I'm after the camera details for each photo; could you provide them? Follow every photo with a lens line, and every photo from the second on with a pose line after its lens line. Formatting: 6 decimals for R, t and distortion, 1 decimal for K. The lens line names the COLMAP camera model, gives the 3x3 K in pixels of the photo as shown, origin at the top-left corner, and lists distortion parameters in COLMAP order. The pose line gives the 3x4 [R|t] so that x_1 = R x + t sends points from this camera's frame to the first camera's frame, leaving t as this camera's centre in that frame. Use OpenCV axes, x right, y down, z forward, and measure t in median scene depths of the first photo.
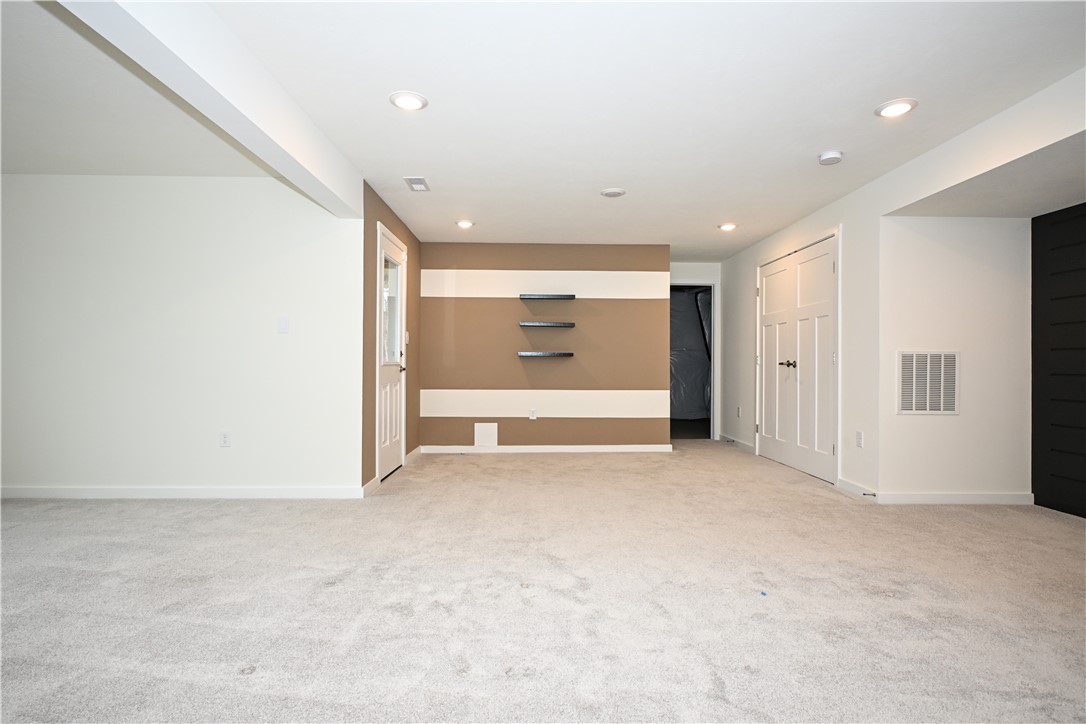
lens RADIAL K [[545.2, 0, 543.0], [0, 545.2, 362.0], [0, 0, 1]] dist [0.002291, 0.000491]
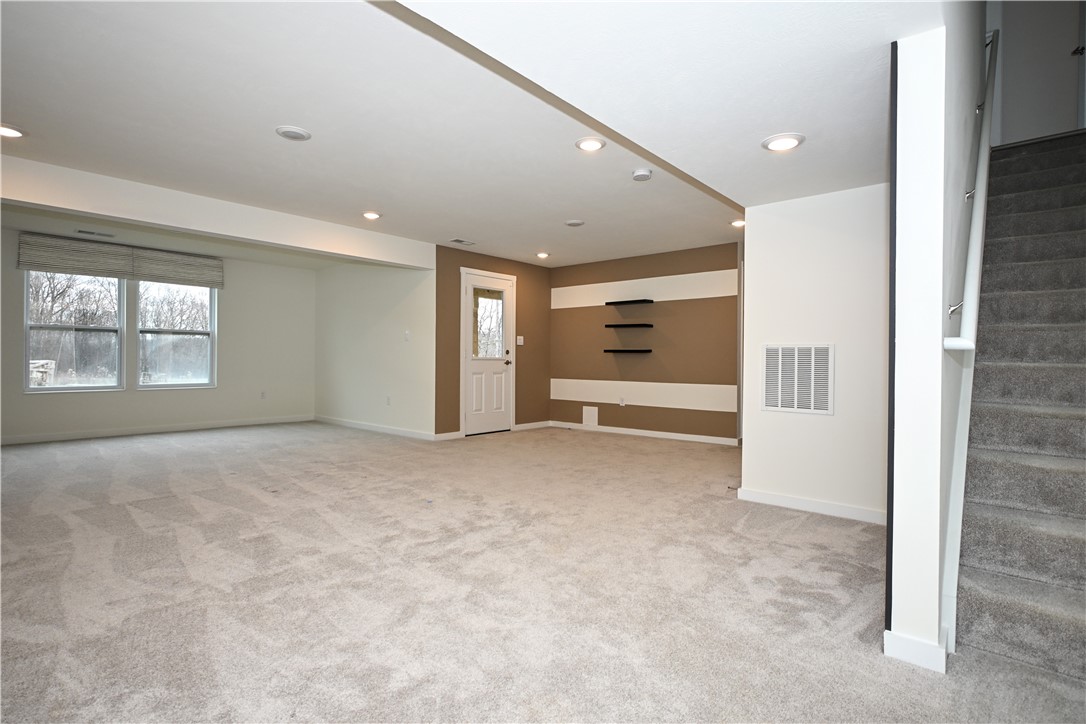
lens RADIAL K [[549.2, 0, 543.0], [0, 549.2, 362.0], [0, 0, 1]] dist [0.131934, -0.000009]
pose [[0.733541, 0.003428, -0.679636, 0.791609], [-0.000293, 0.999989, 0.004728, 0.004343], [0.679645, -0.003268, 0.733534, -0.000322]]
